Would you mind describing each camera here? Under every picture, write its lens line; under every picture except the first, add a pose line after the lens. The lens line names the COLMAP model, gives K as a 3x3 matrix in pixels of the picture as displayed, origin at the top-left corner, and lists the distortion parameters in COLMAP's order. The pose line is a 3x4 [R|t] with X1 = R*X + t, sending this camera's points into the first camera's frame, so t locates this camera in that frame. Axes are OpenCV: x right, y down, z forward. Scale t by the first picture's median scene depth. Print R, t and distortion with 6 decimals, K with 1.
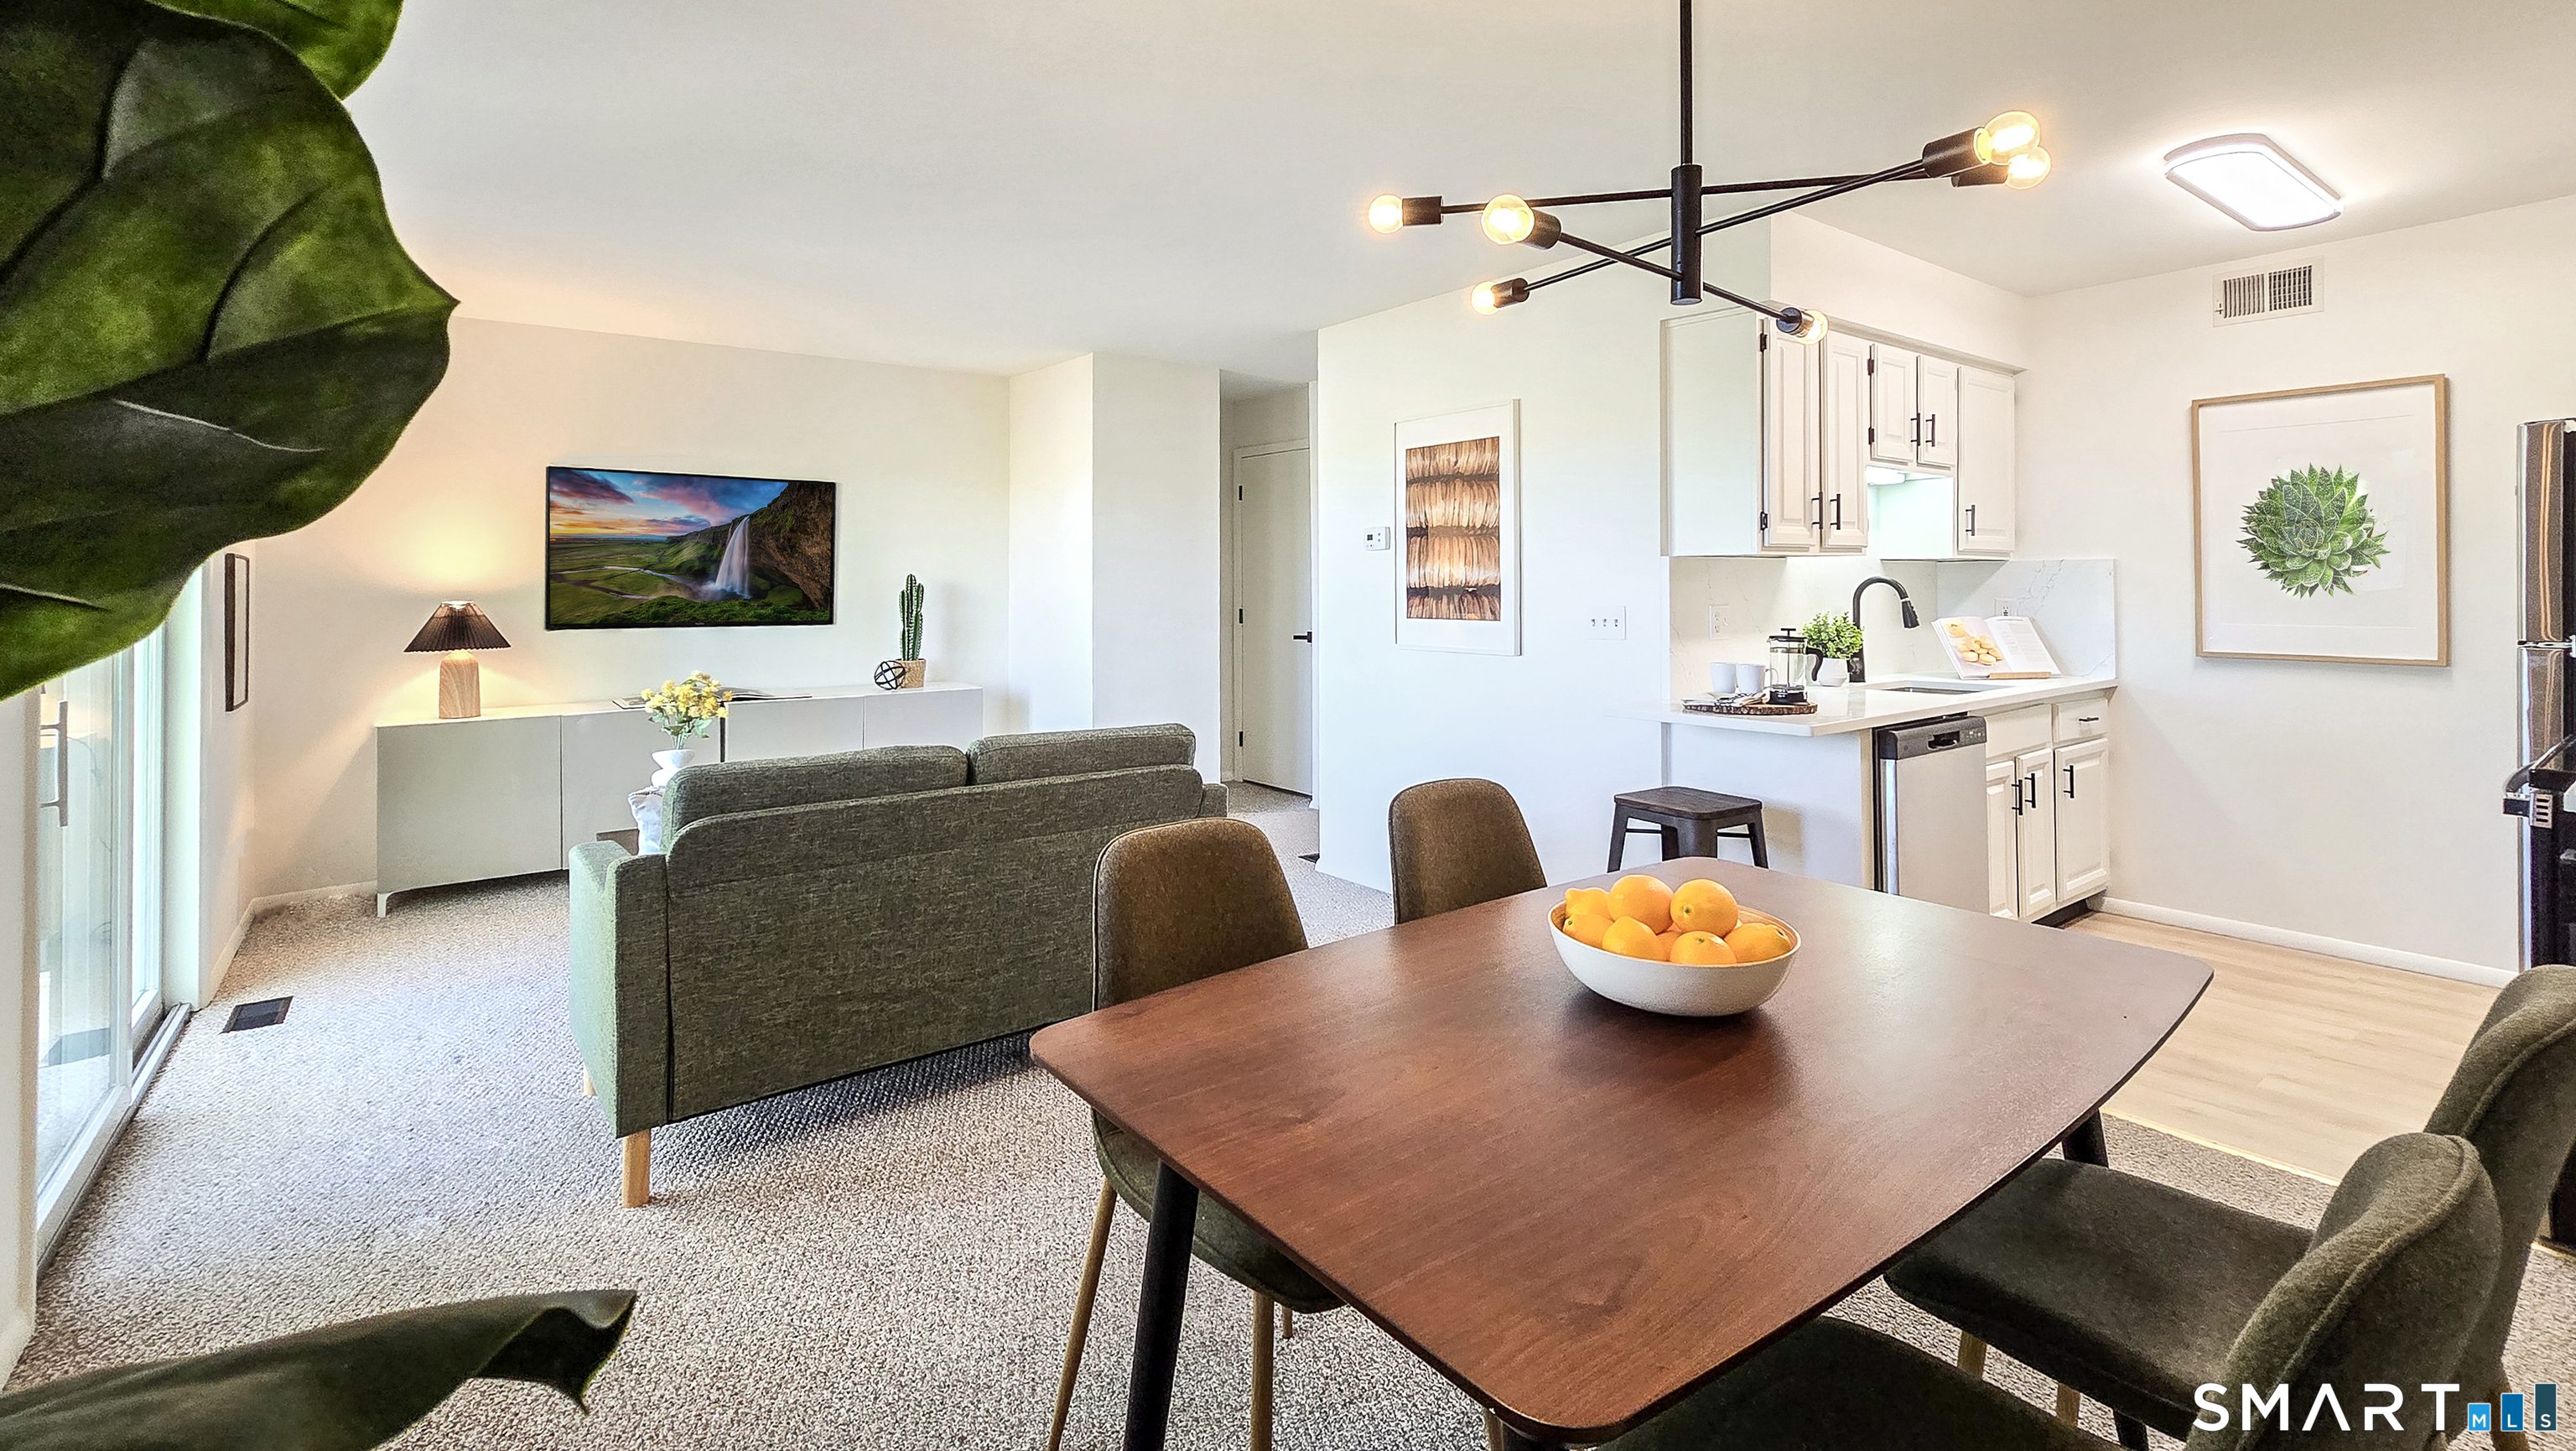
lens RADIAL K [[1121.5, 0, 1257.8], [0, 1121.5, 575.9], [0, 0, 1]] dist [-0.003839, -0.000853]
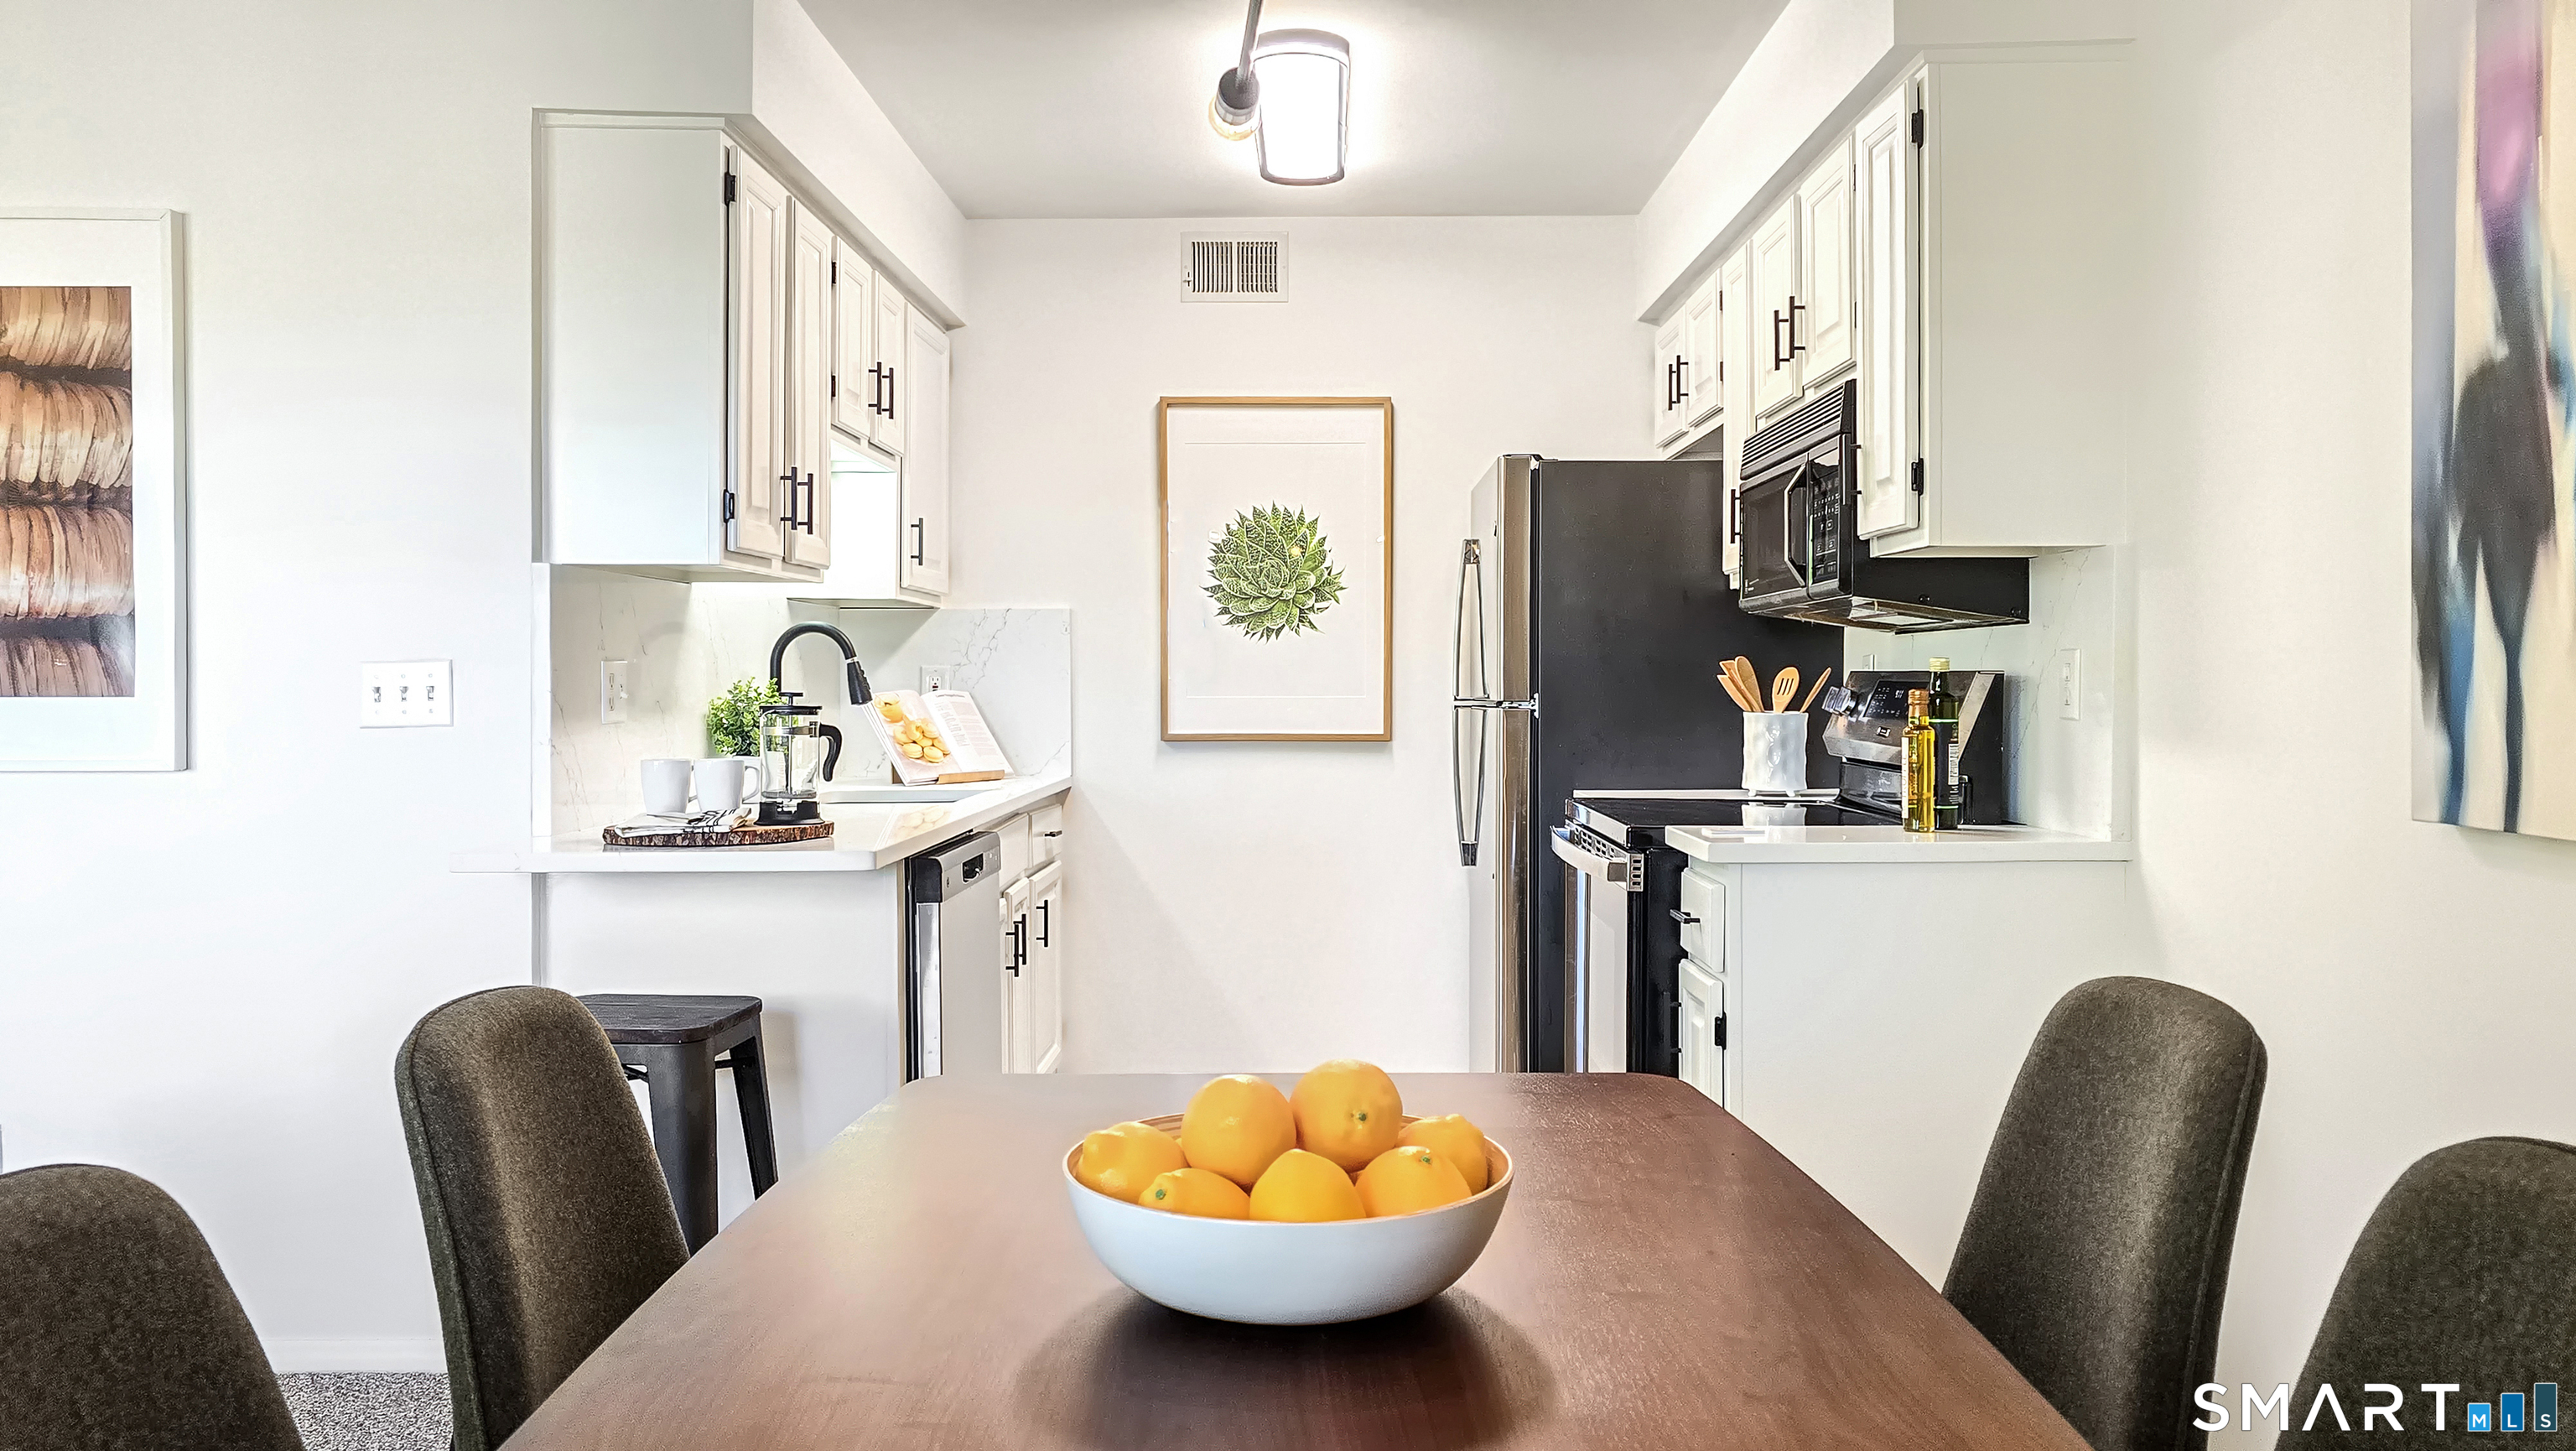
lens RADIAL K [[1890.7, 0, 1292.5], [0, 1890.7, 707.9], [0, 0, 1]] dist [0.011776, 0.000264]
pose [[0.601771, -0.006225, 0.798645, -0.118919], [-0.008794, 0.999857, 0.014419, 0.030878], [-0.798621, -0.015700, 0.601630, 0.167124]]
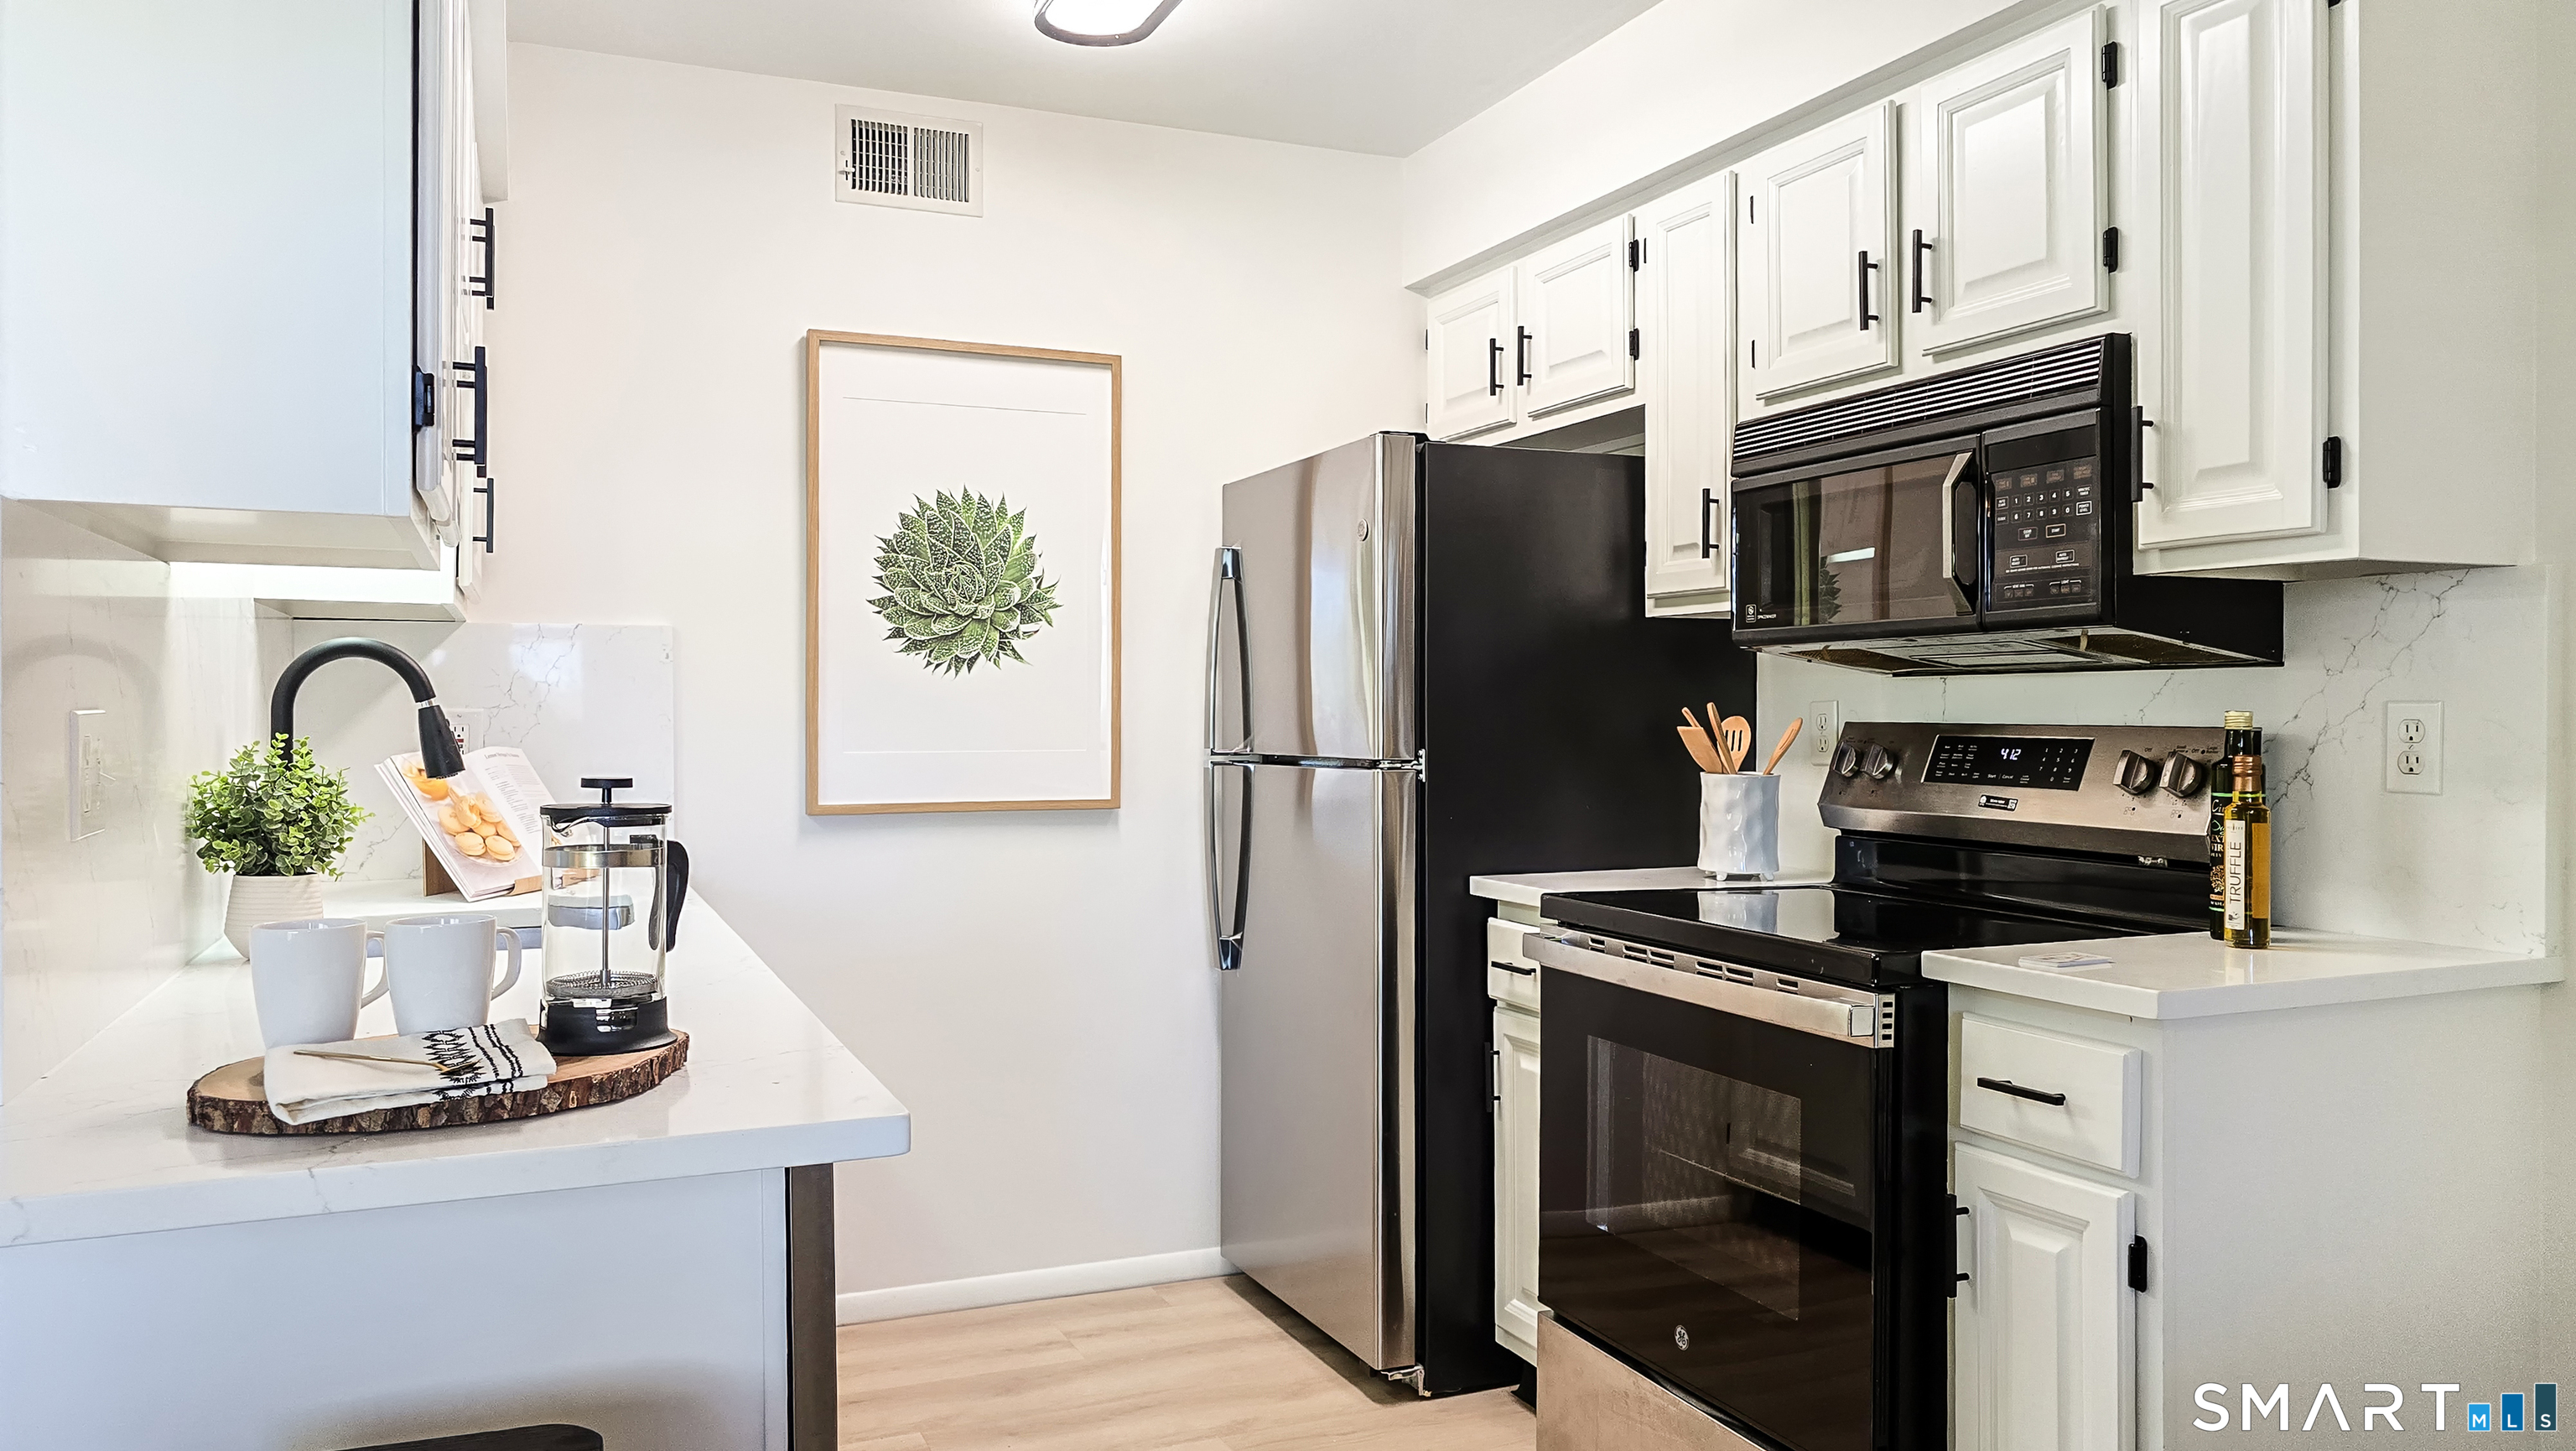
lens RADIAL K [[1823.0, 0, 1288.0], [0, 1823.0, 725.5], [0, 0, 1]] dist [-0.001056, 0.003059]
pose [[0.227617, -0.001817, 0.973749, 0.049974], [-0.008956, 0.999952, 0.003960, 0.023982], [-0.973710, -0.009622, 0.227590, 0.582305]]
